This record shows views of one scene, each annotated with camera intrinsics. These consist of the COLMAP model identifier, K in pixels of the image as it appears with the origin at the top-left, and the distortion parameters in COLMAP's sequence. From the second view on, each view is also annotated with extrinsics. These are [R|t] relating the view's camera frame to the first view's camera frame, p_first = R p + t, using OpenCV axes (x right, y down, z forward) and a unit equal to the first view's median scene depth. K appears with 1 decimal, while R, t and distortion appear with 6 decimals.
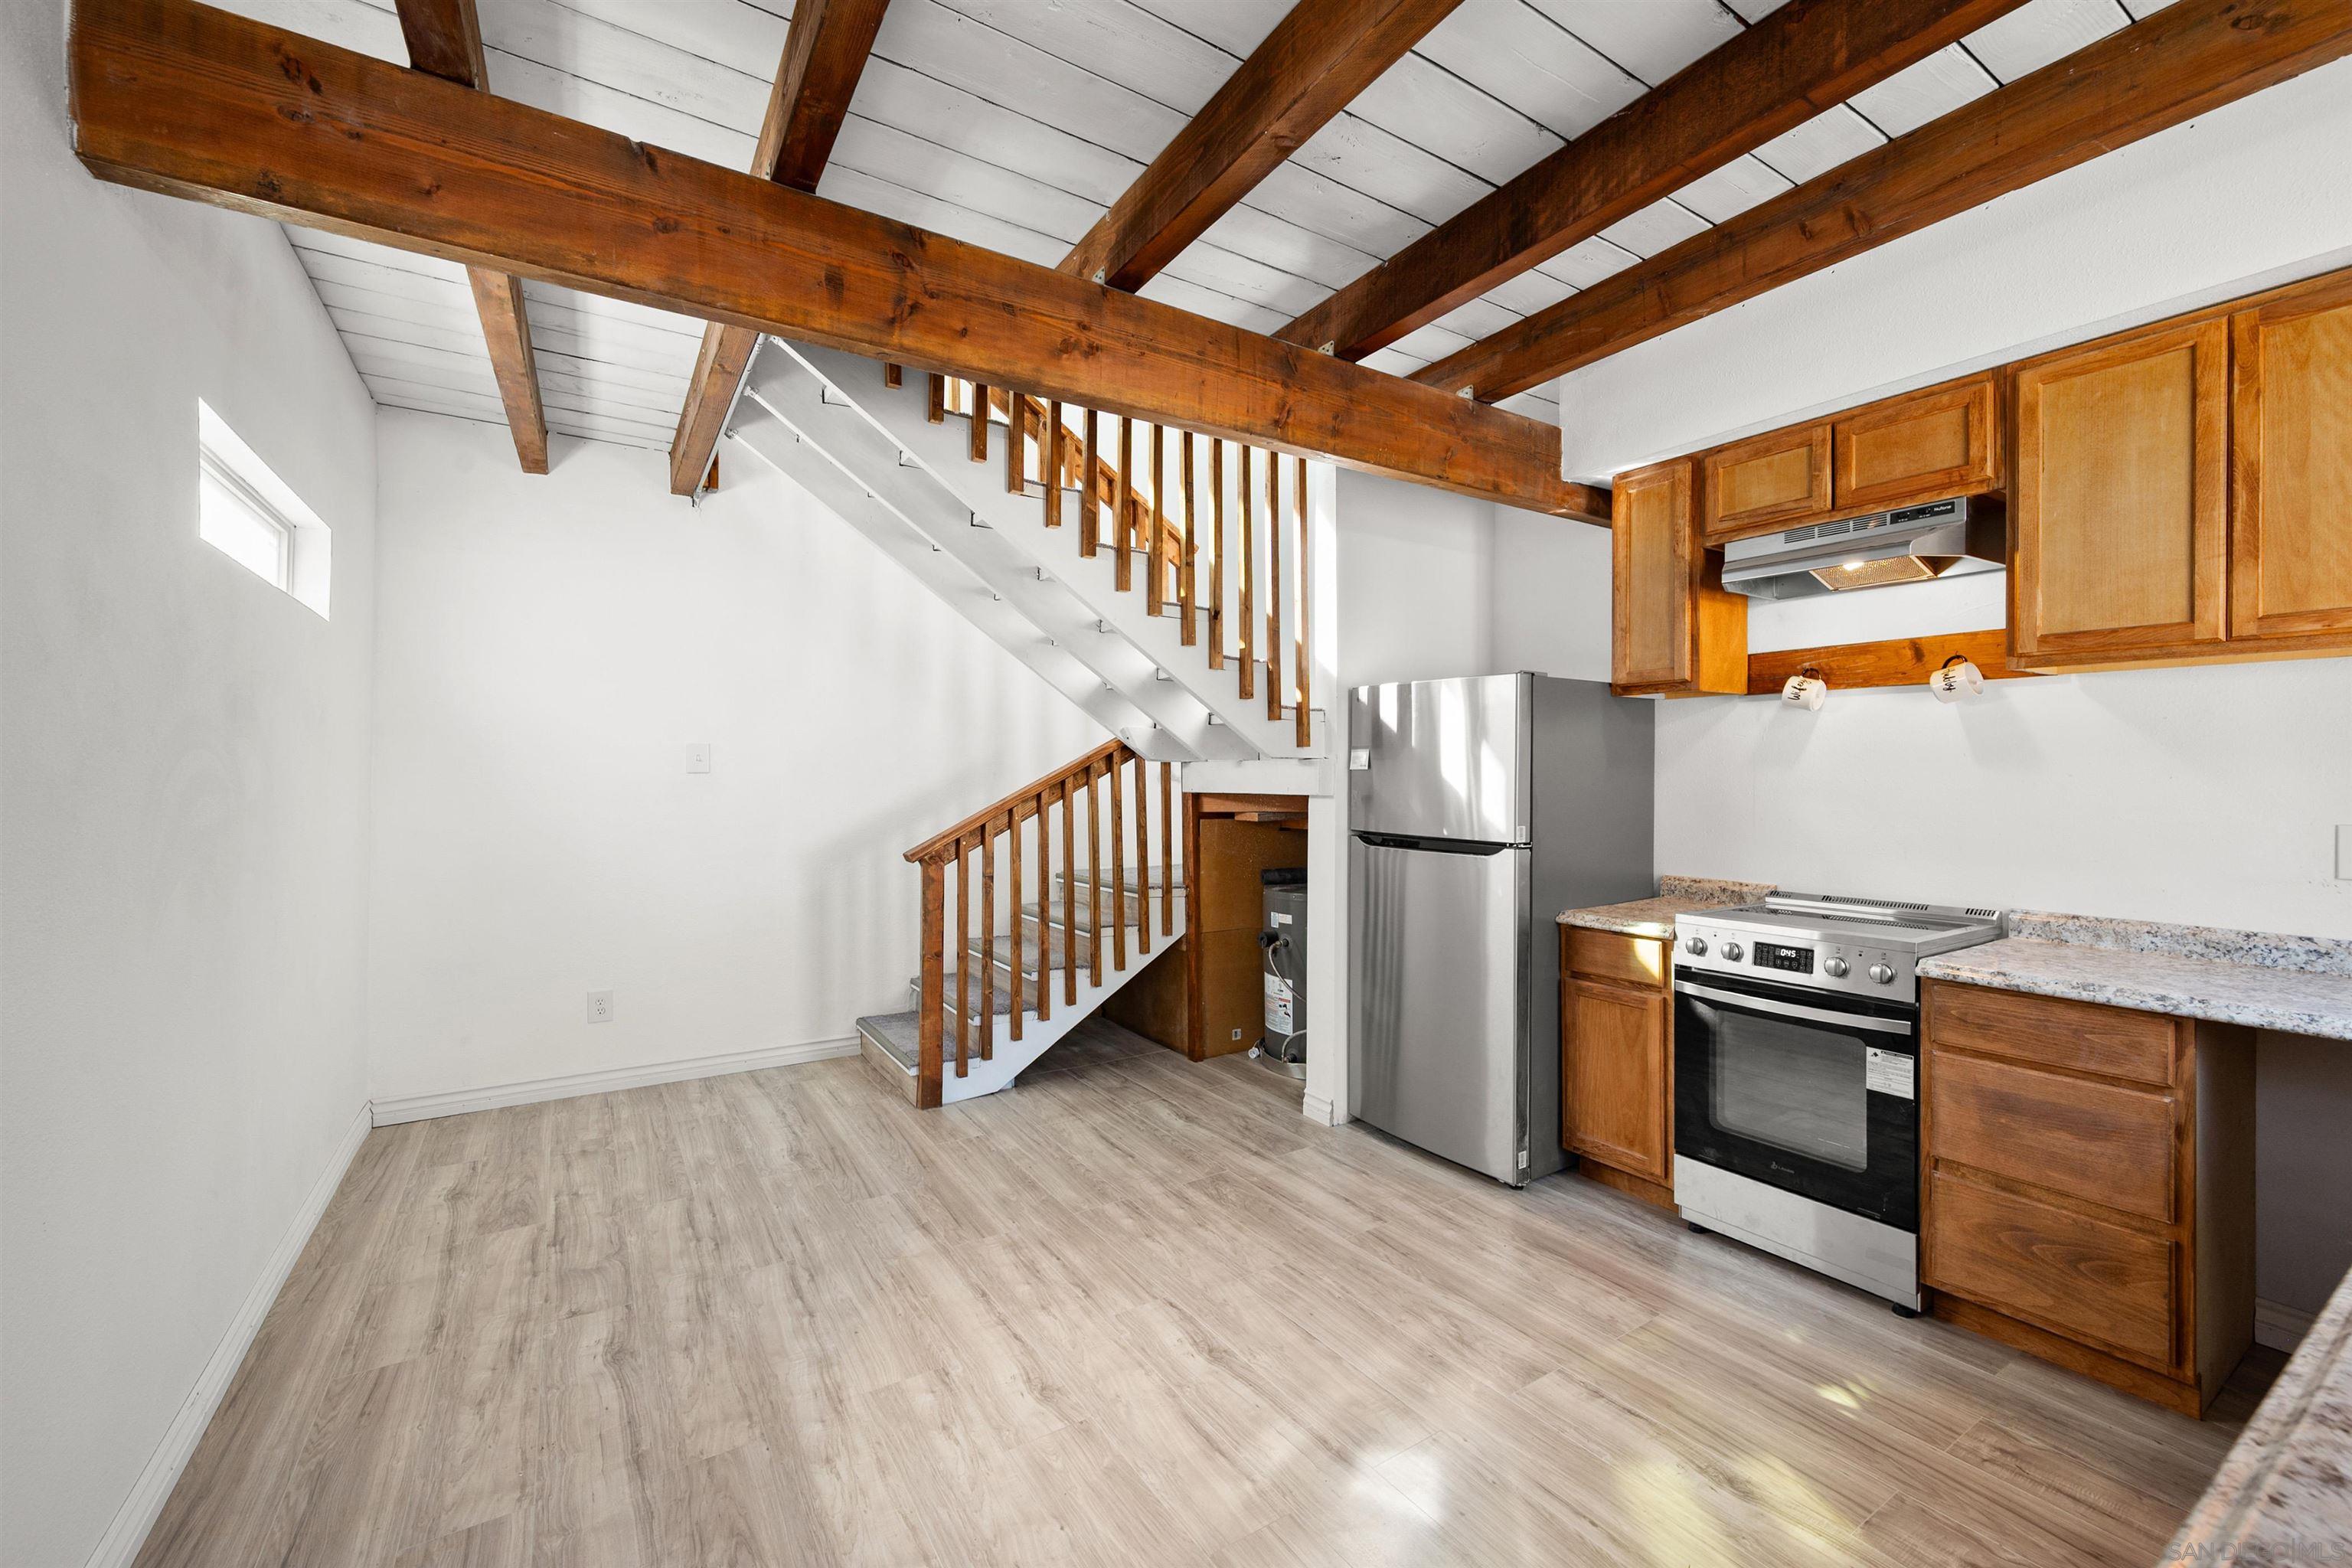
lens RADIAL K [[939.4, 0, 1177.4], [0, 939.4, 791.1], [0, 0, 1]] dist [-0.000637, -0.000096]
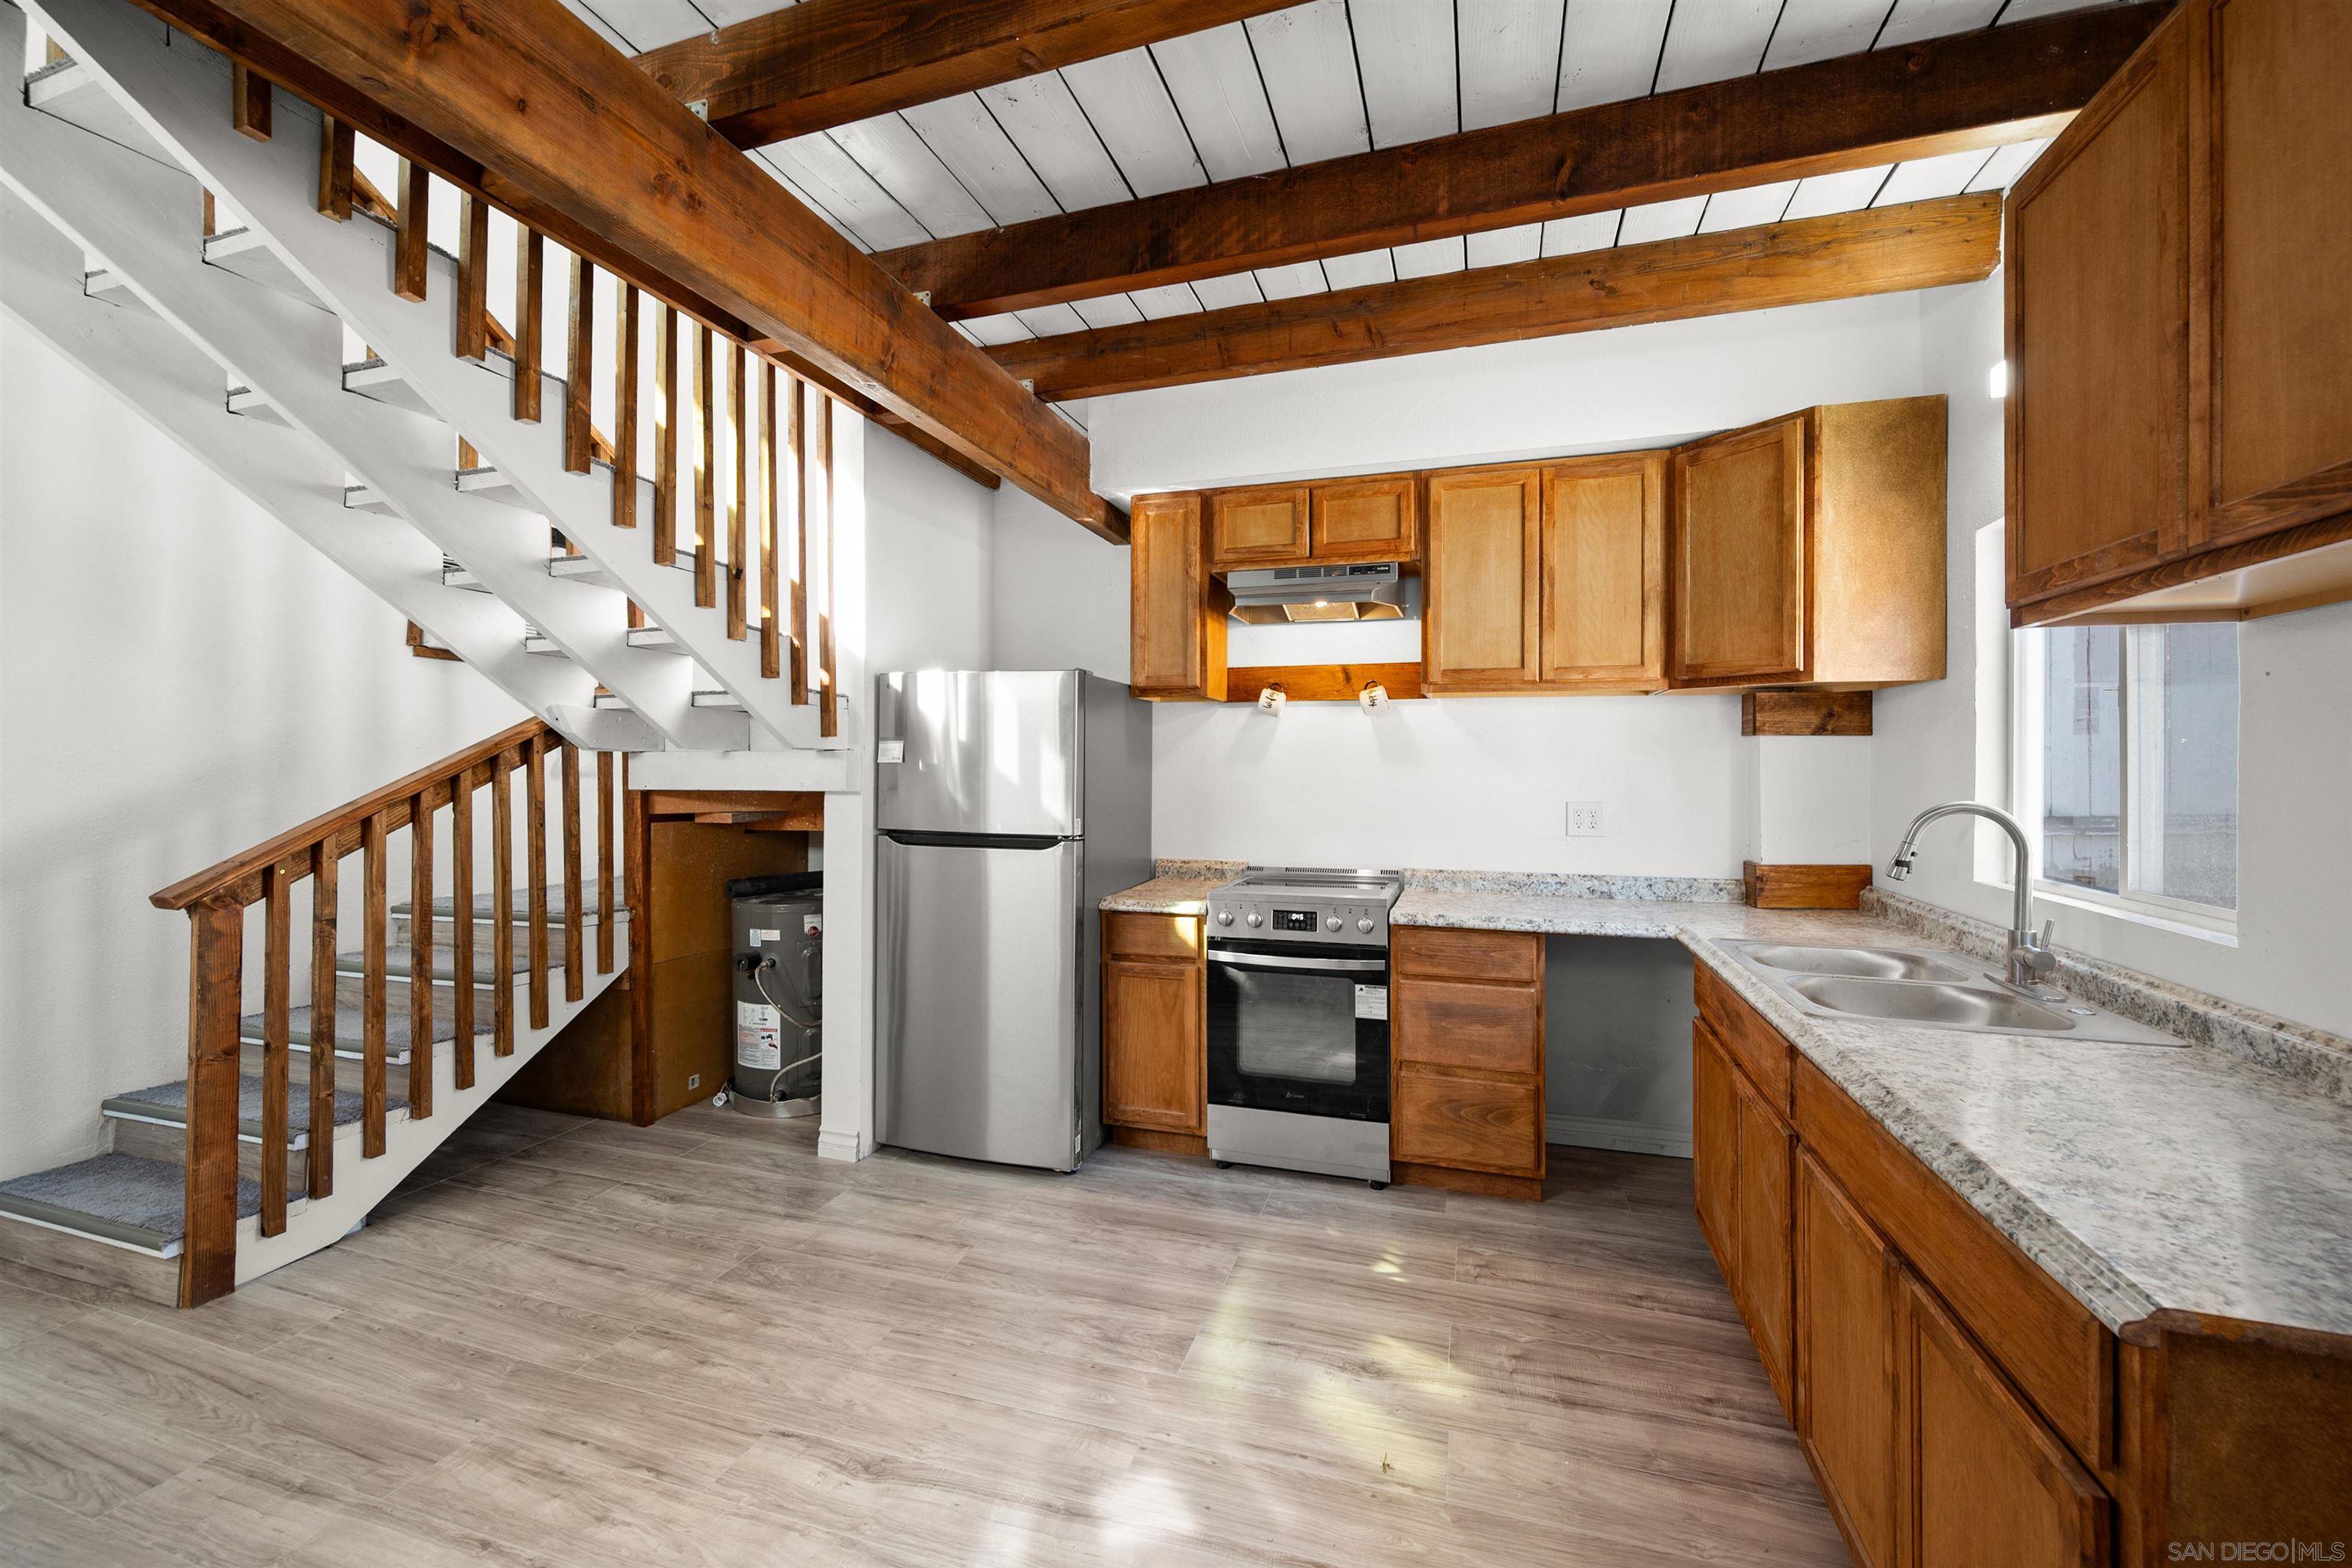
lens RADIAL K [[939.4, 0, 1177.4], [0, 939.4, 773.6], [0, 0, 1]] dist [-0.000637, -0.000096]
pose [[0.773254, -0.000660, 0.634096, -0.227316], [0.007968, 0.999931, -0.008675, -0.002771], [-0.634047, 0.011760, 0.773205, 0.151196]]
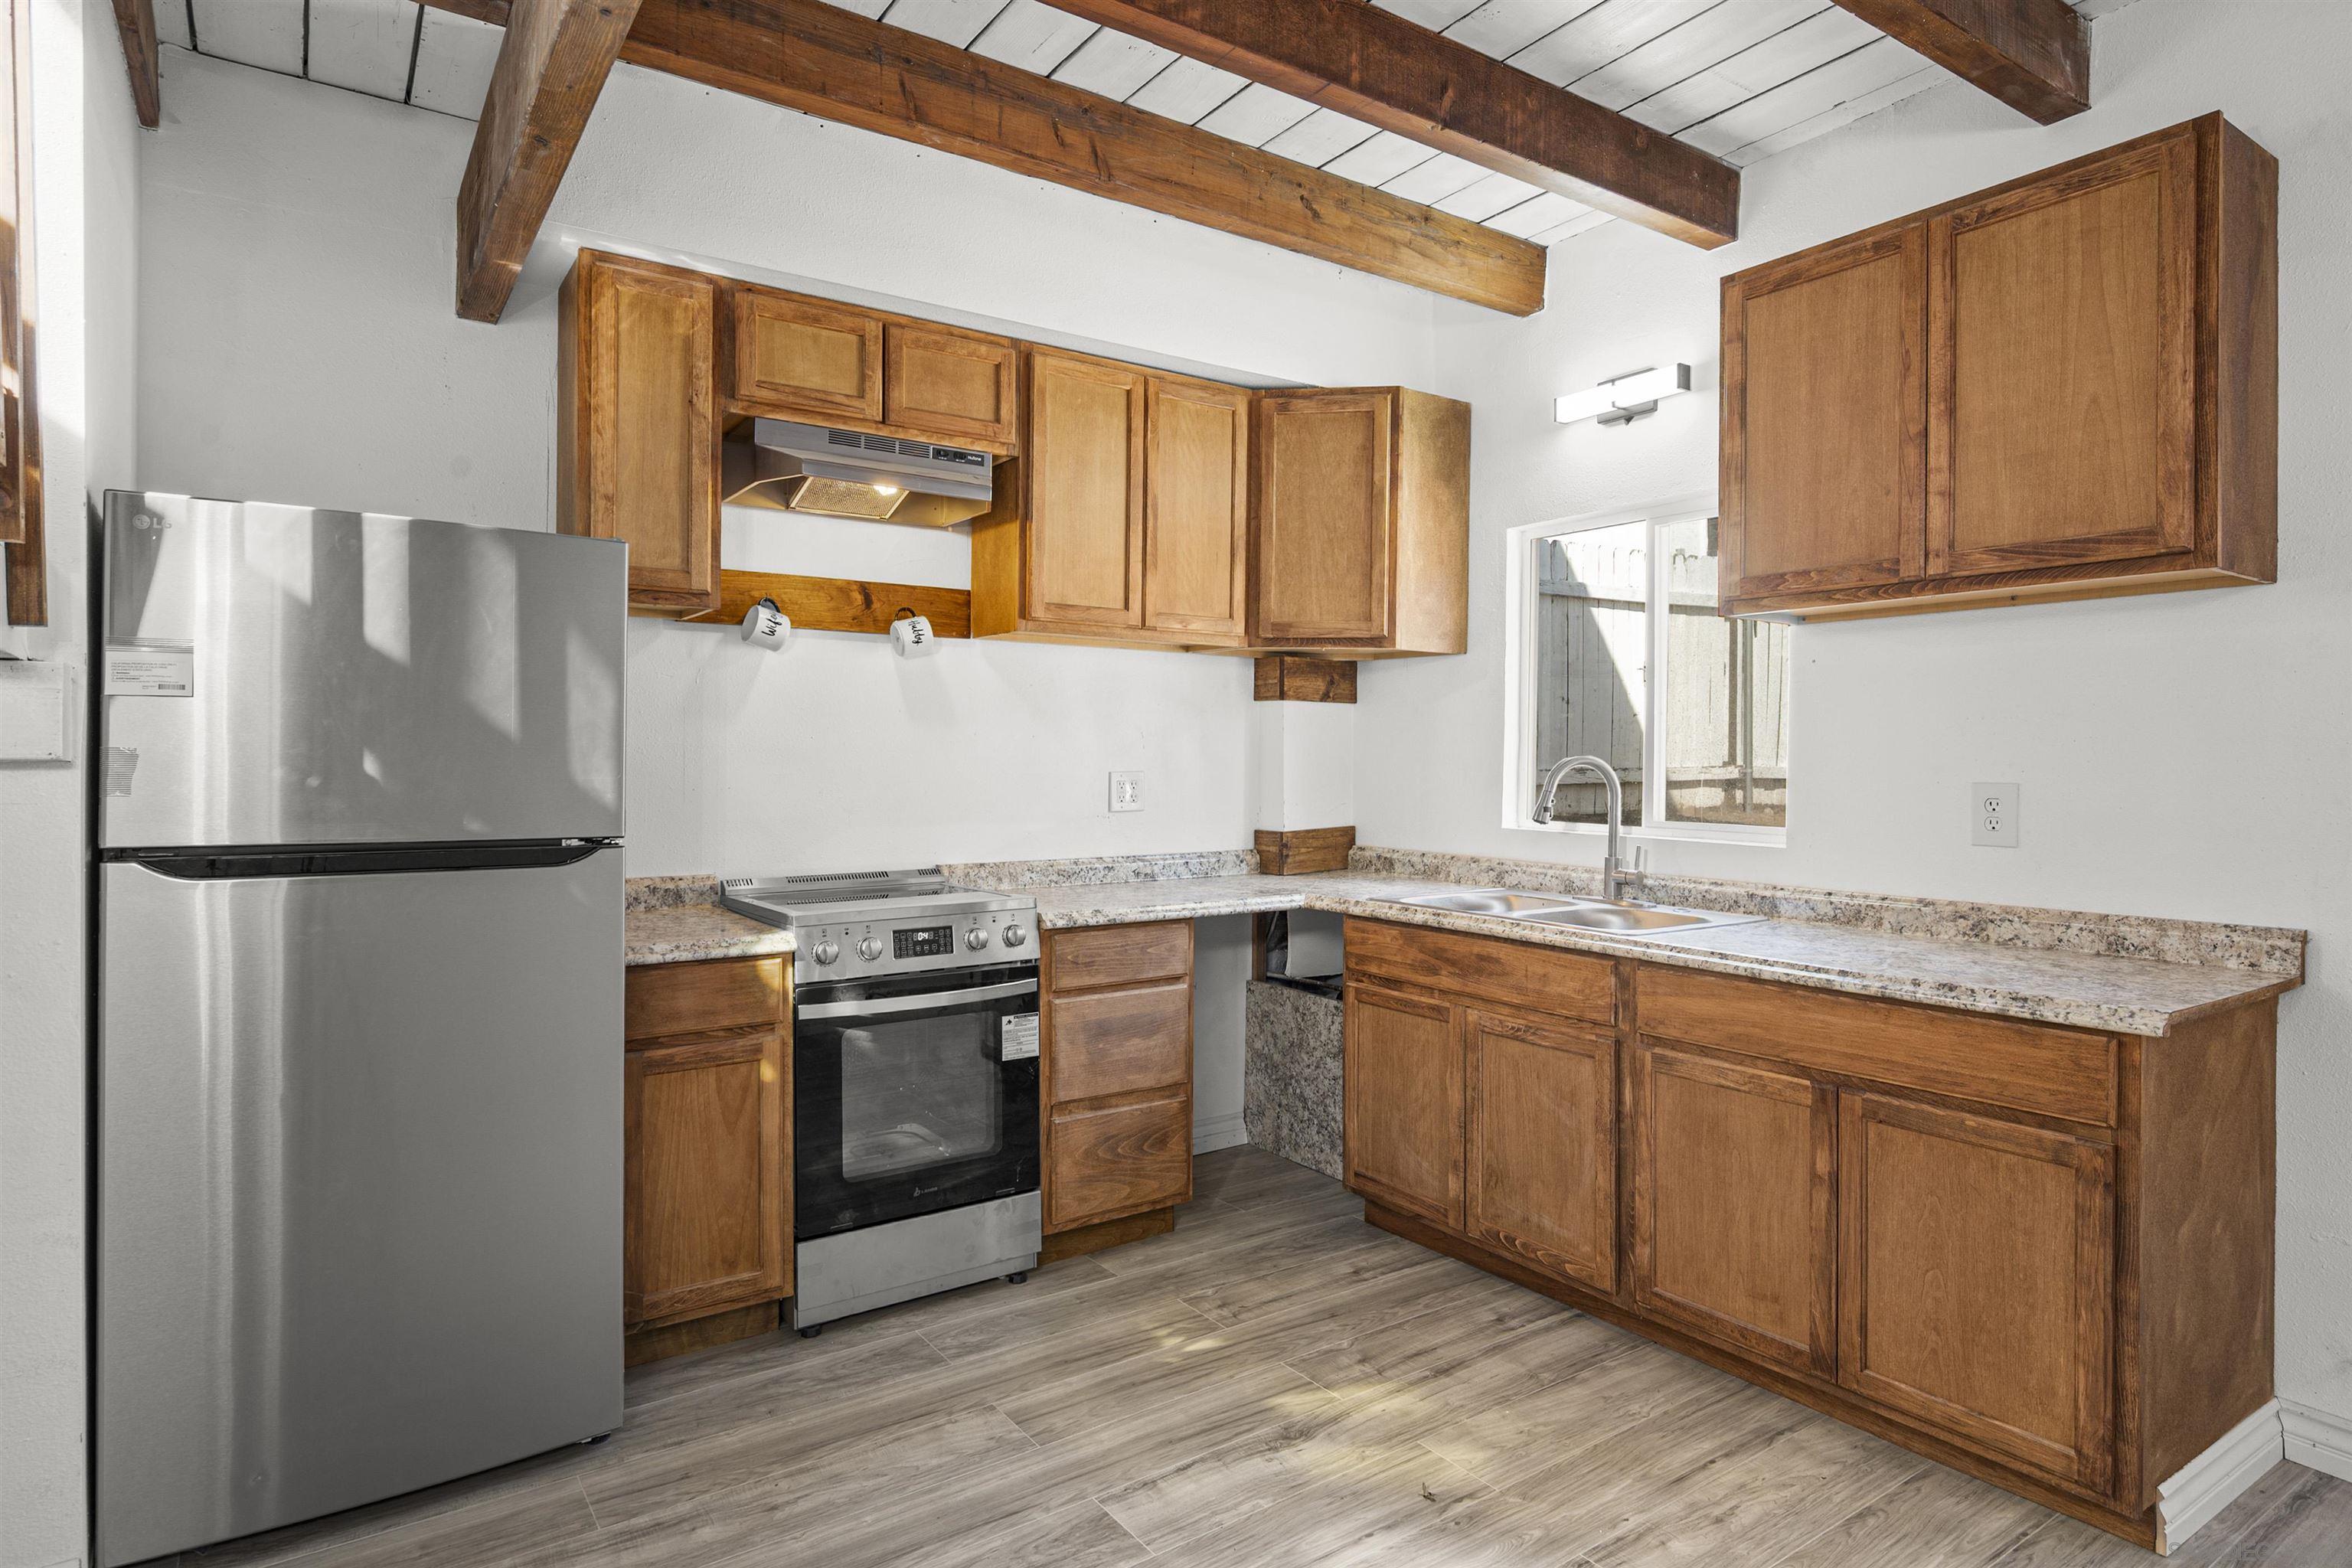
lens RADIAL K [[1271.1, 0, 1198.7], [0, 1271.1, 778.3], [0, 0, 1]] dist [-0.001568, 0.002529]
pose [[-0.033072, -0.015018, 0.999340, -0.484796], [0.016952, 0.999735, 0.015585, 0.014996], [-0.999309, 0.017457, -0.032808, 0.750750]]
